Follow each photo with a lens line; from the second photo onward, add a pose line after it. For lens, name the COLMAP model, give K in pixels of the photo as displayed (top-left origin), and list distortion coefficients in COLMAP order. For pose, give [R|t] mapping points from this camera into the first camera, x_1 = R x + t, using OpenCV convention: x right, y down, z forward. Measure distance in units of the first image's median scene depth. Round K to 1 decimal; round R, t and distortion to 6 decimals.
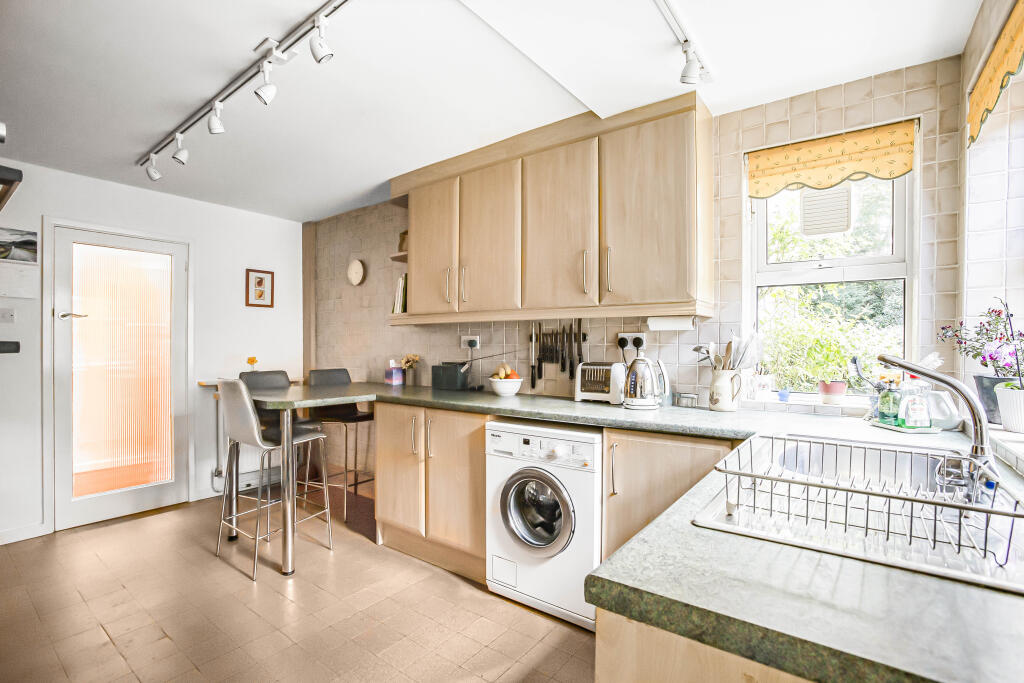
lens RADIAL K [[481.7, 0, 512.0], [0, 481.7, 341.5], [0, 0, 1]] dist [-0.073717, 0.036310]
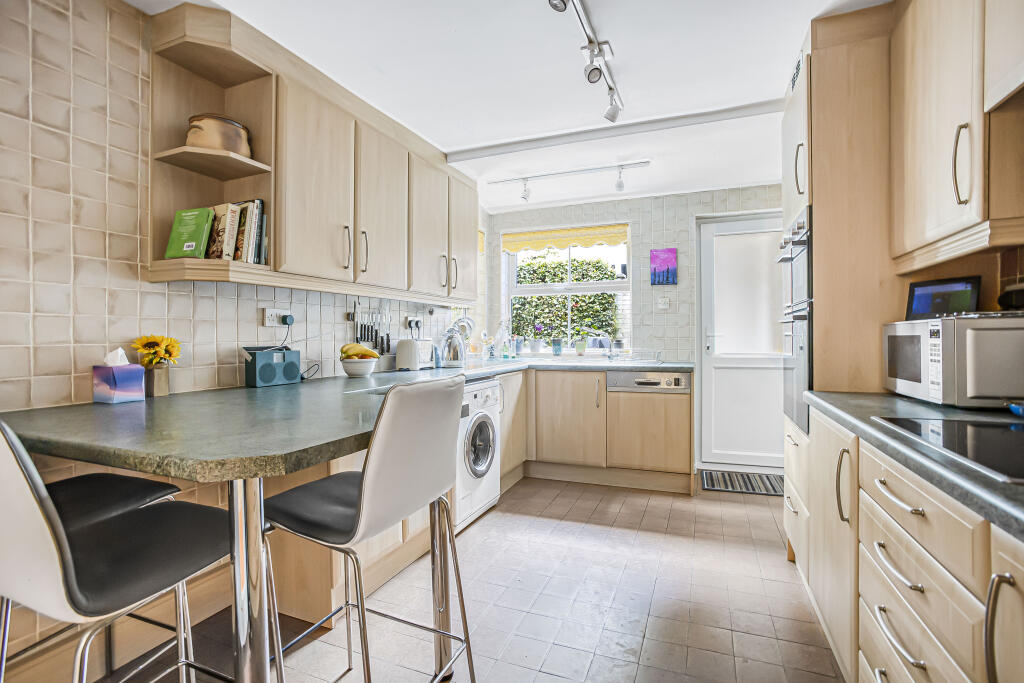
lens RADIAL K [[477.3, 0, 505.3], [0, 477.3, 335.4], [0, 0, 1]] dist [-0.076435, 0.033483]
pose [[-0.249616, 0.003565, 0.968338, -0.865321], [-0.001520, 0.999991, -0.004074, 0.030232], [-0.968344, -0.002489, -0.249608, 0.847195]]
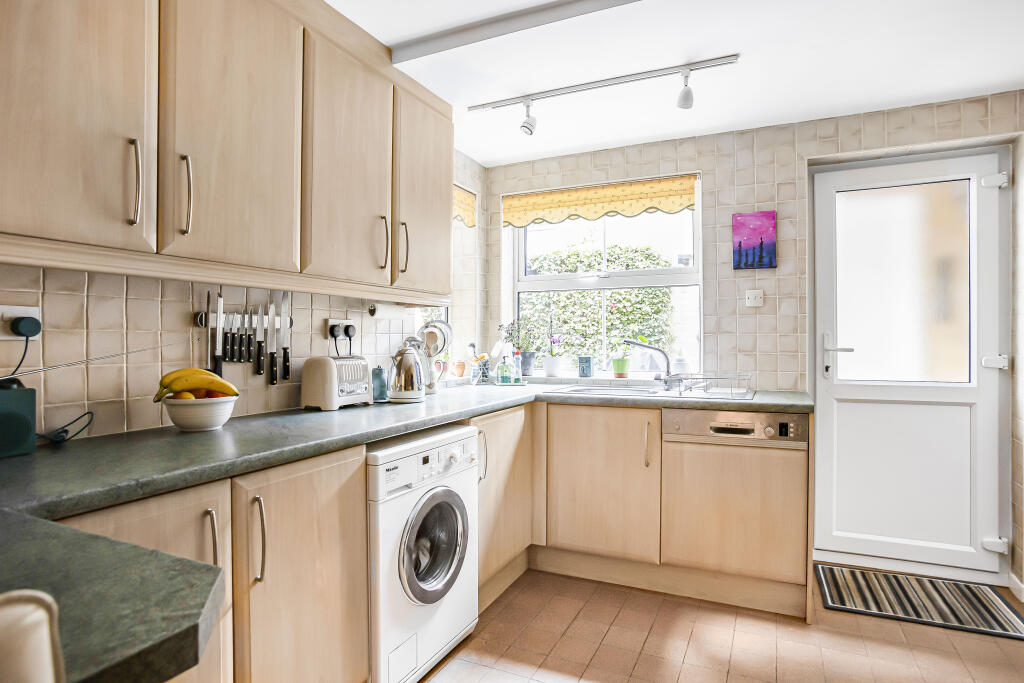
lens RADIAL K [[550.4, 0, 513.0], [0, 550.4, 334.2], [0, 0, 1]] dist [-0.070285, 0.037501]
pose [[-0.198810, 0.011628, 0.979969, -0.568143], [-0.001897, 0.999923, -0.012249, 0.014746], [-0.980036, -0.004294, -0.198772, 0.701450]]
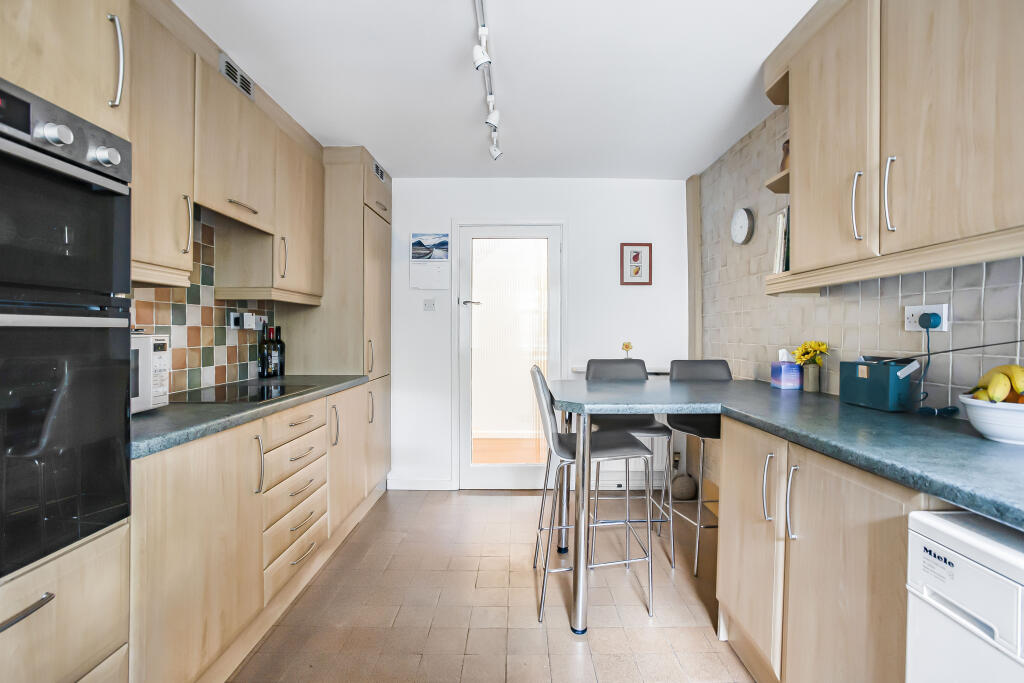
lens RADIAL K [[477.3, 0, 505.3], [0, 477.3, 335.4], [0, 0, 1]] dist [-0.076435, 0.033483]
pose [[0.593809, 0.004410, -0.804594, 0.036611], [0.006160, 0.999931, 0.010027, 0.012030], [0.804583, -0.010910, 0.593740, 0.368094]]
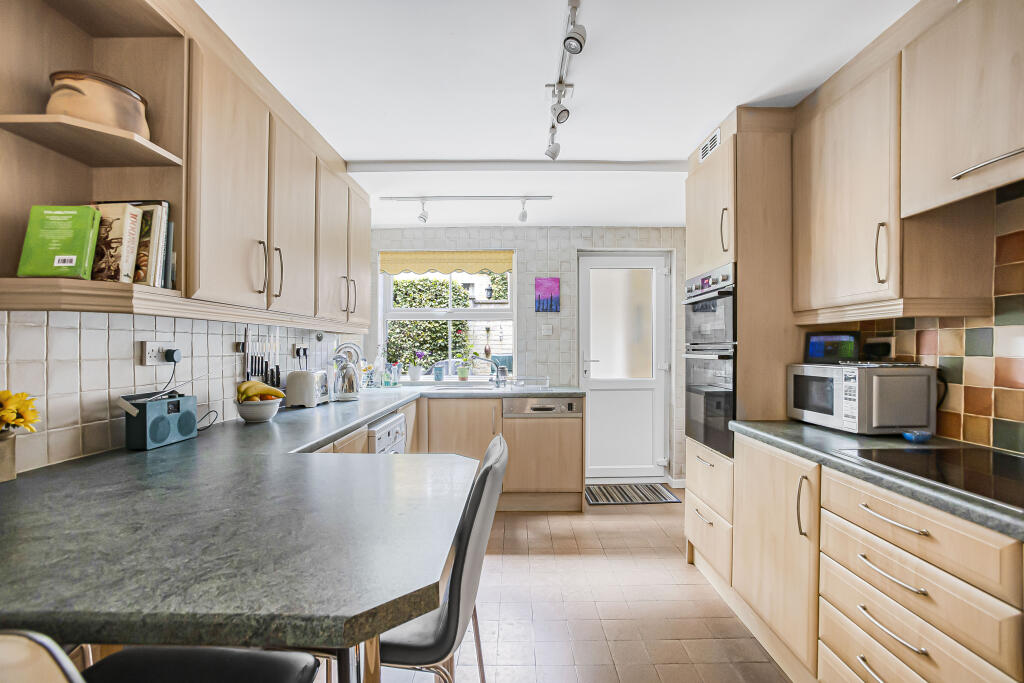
lens RADIAL K [[481.7, 0, 512.0], [0, 481.7, 341.5], [0, 0, 1]] dist [-0.073717, 0.036310]
pose [[-0.599018, 0.011196, 0.800658, -0.766459], [-0.002716, 0.999868, -0.016014, -0.004724], [-0.800731, -0.011768, -0.598908, 1.001261]]
